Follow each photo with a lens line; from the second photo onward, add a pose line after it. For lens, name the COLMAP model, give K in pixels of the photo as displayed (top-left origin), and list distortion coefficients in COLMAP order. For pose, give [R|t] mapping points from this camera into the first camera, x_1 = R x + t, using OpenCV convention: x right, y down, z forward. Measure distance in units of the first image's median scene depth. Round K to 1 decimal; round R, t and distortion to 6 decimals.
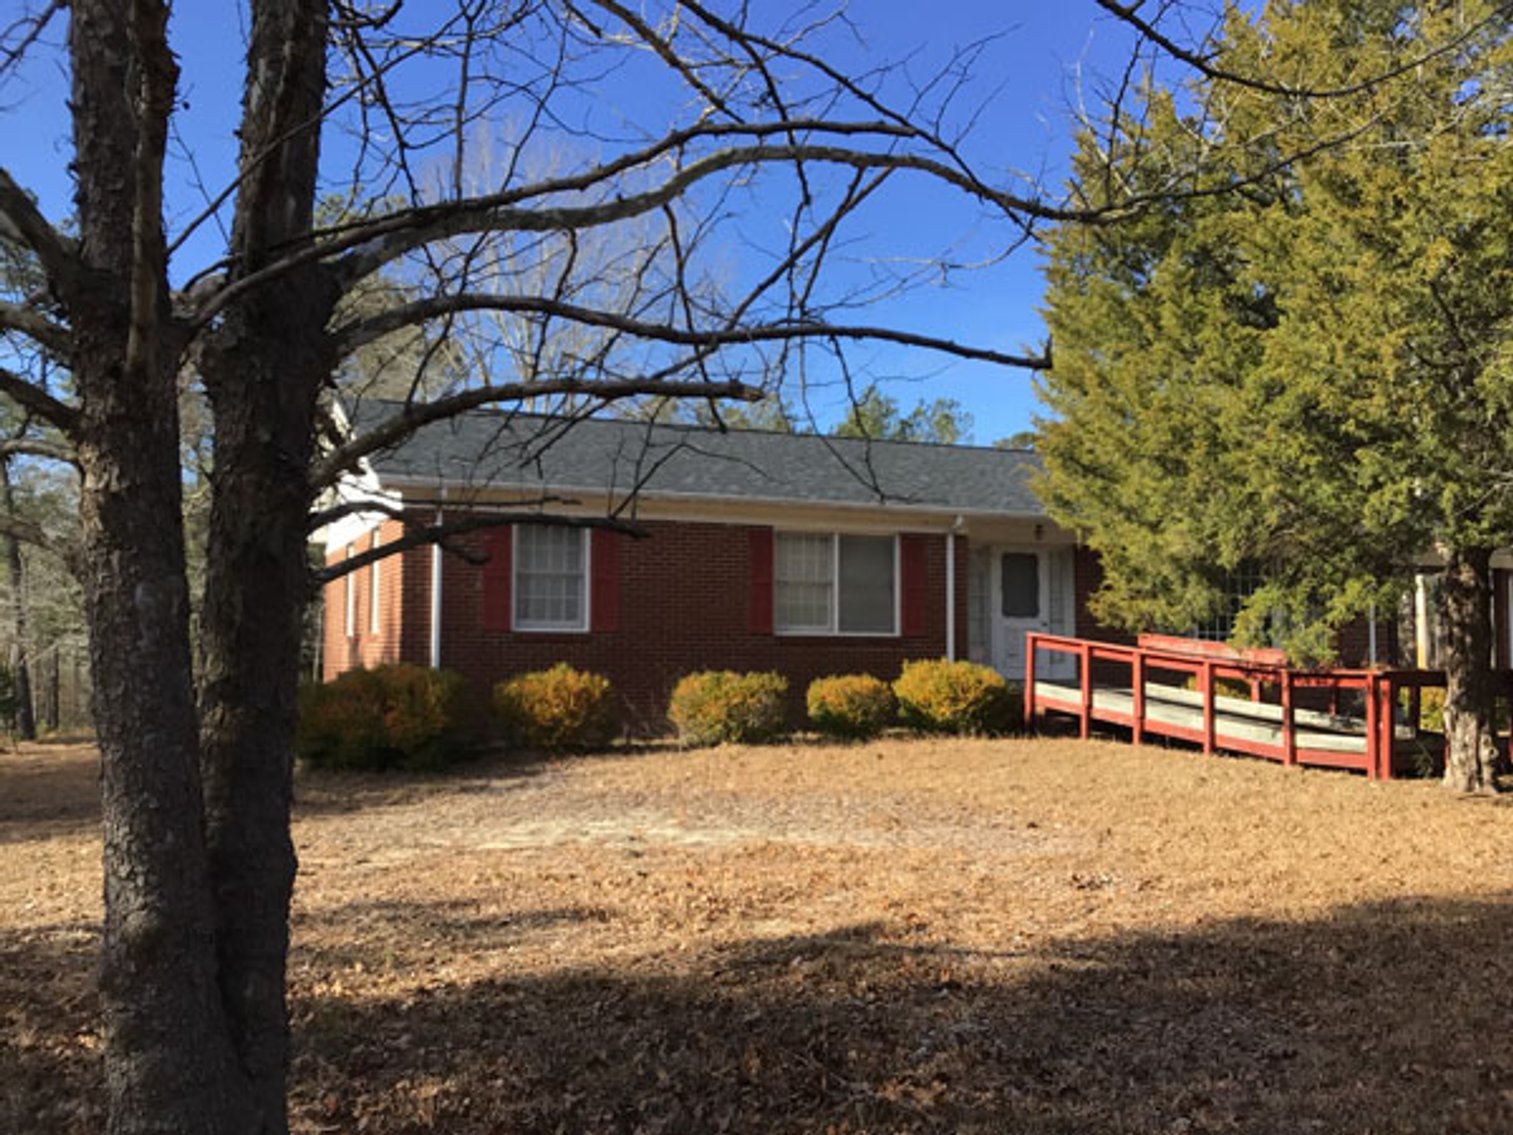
lens RADIAL K [[1441.0, 0, 756.5], [0, 1441.0, 567.5], [0, 0, 1]] dist [0.066783, -0.227550]
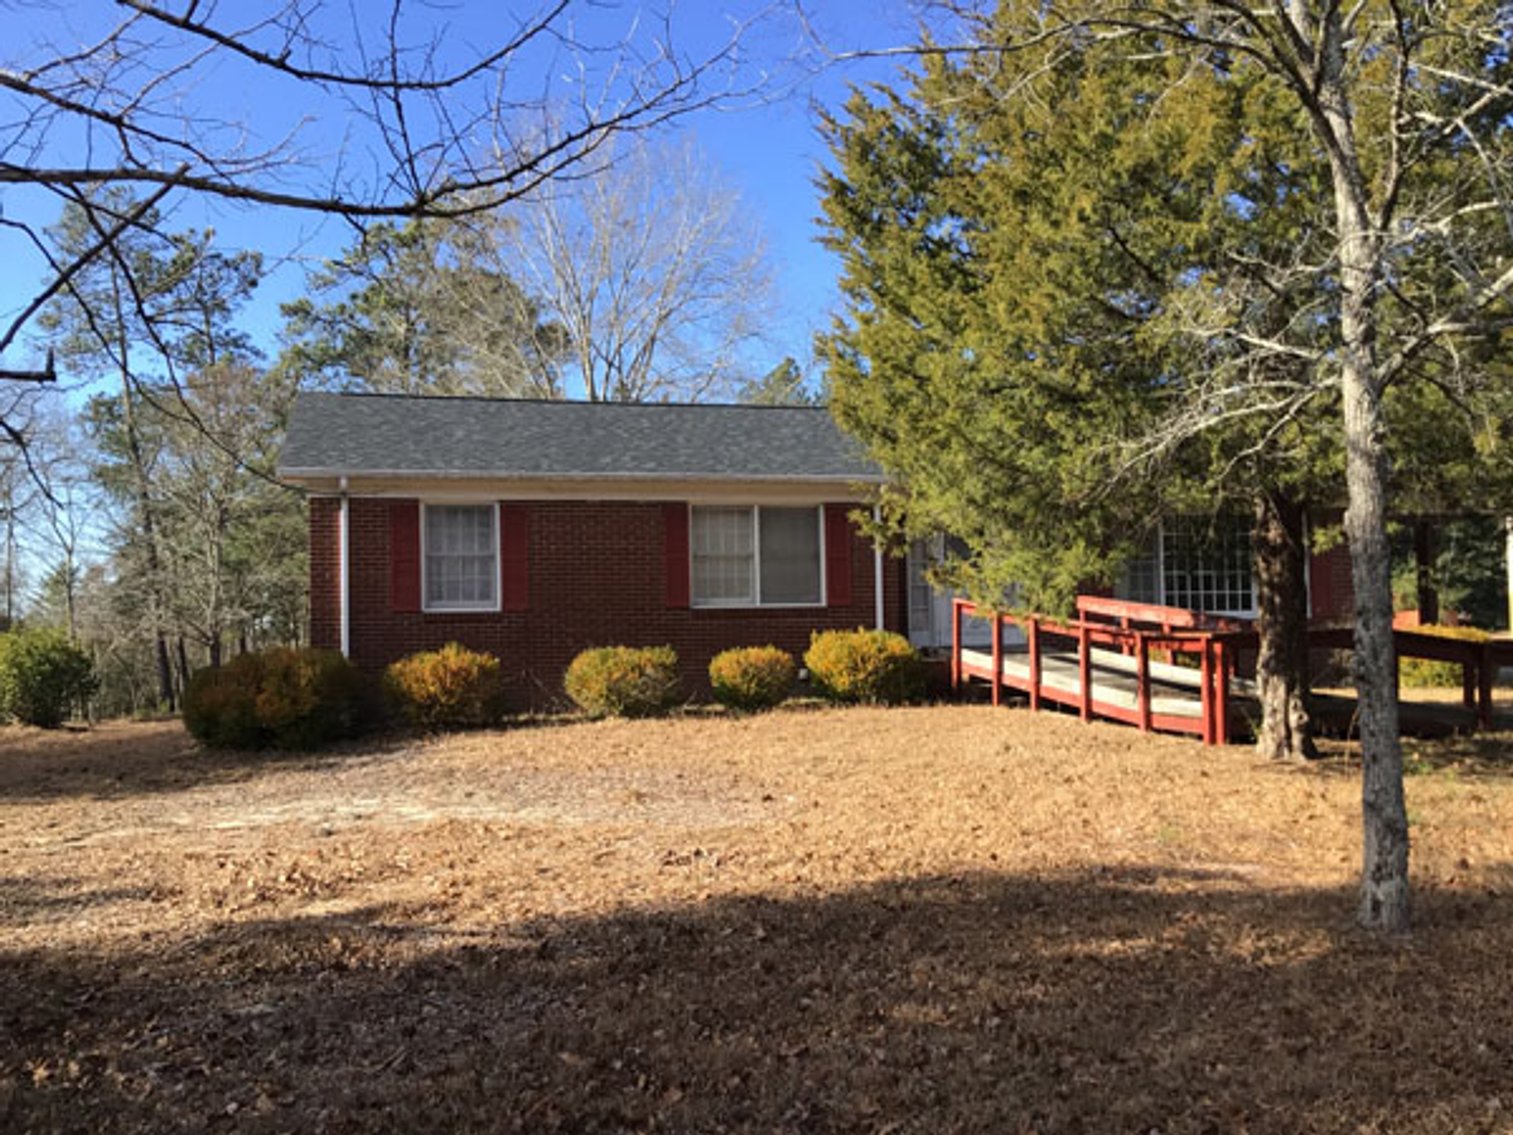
lens RADIAL K [[1429.3, 0, 717.9], [0, 1429.3, 603.4], [0, 0, 1]] dist [0.069823, -0.174935]
pose [[0.991300, -0.026926, -0.128836, 0.177236], [0.033039, 0.998416, 0.045545, -0.002339], [0.127405, -0.049405, 0.990620, 0.007611]]
